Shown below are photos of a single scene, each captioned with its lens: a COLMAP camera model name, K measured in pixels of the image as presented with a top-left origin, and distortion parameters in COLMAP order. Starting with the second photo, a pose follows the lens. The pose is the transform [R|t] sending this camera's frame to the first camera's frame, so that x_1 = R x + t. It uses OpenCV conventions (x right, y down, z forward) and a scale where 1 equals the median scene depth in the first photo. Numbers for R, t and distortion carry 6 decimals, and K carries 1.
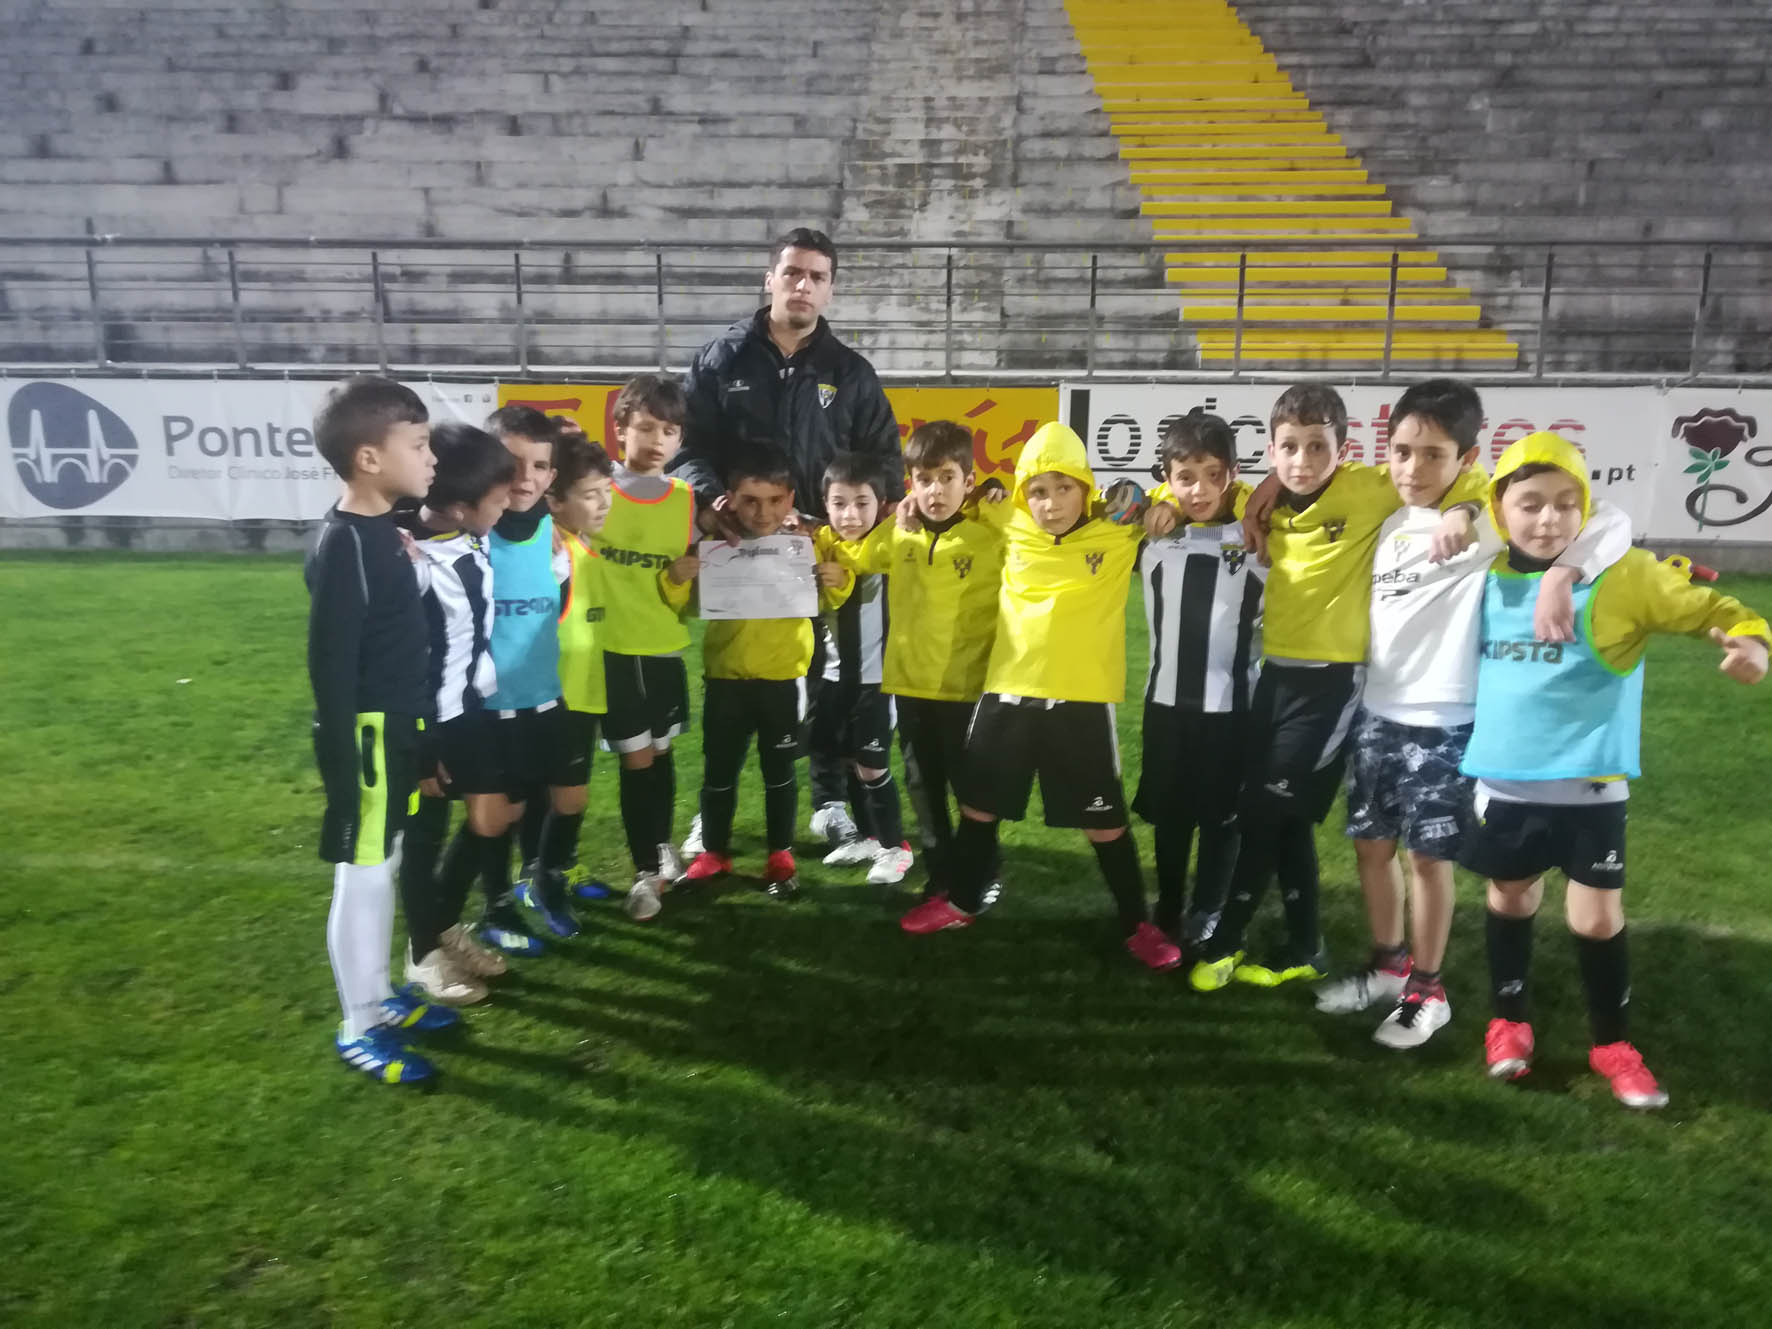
lens RADIAL K [[1382.1, 0, 885.1], [0, 1382.1, 695.5], [0, 0, 1]] dist [0.061661, -0.090984]
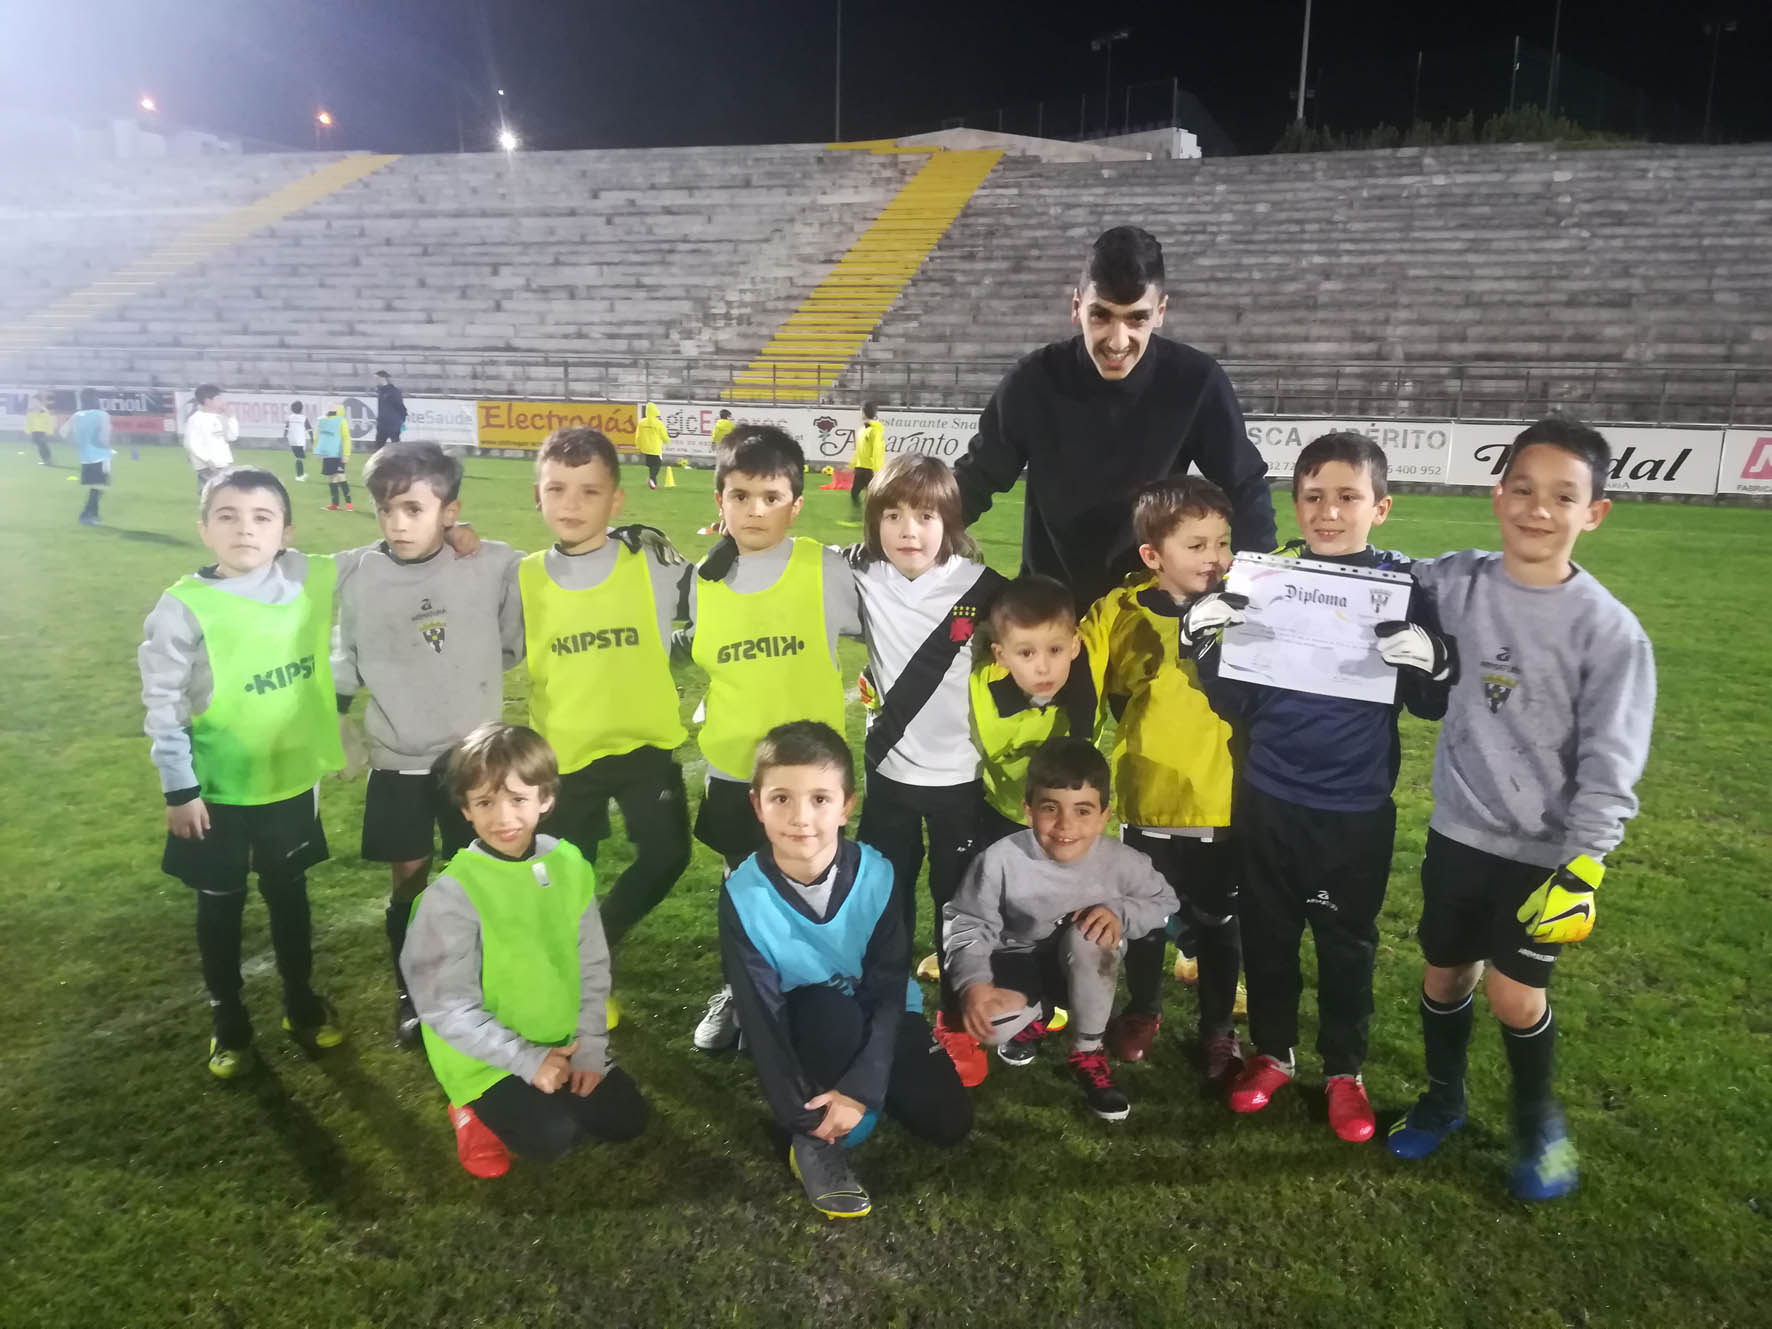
lens RADIAL K [[1382.1, 0, 885.1], [0, 1382.1, 695.5], [0, 0, 1]] dist [0.061661, -0.090984]
pose [[0.956633, 0.073604, -0.281842, 1.353644], [-0.080866, 0.996624, -0.014206, 0.358371], [0.279845, 0.036381, 0.959356, -1.518121]]
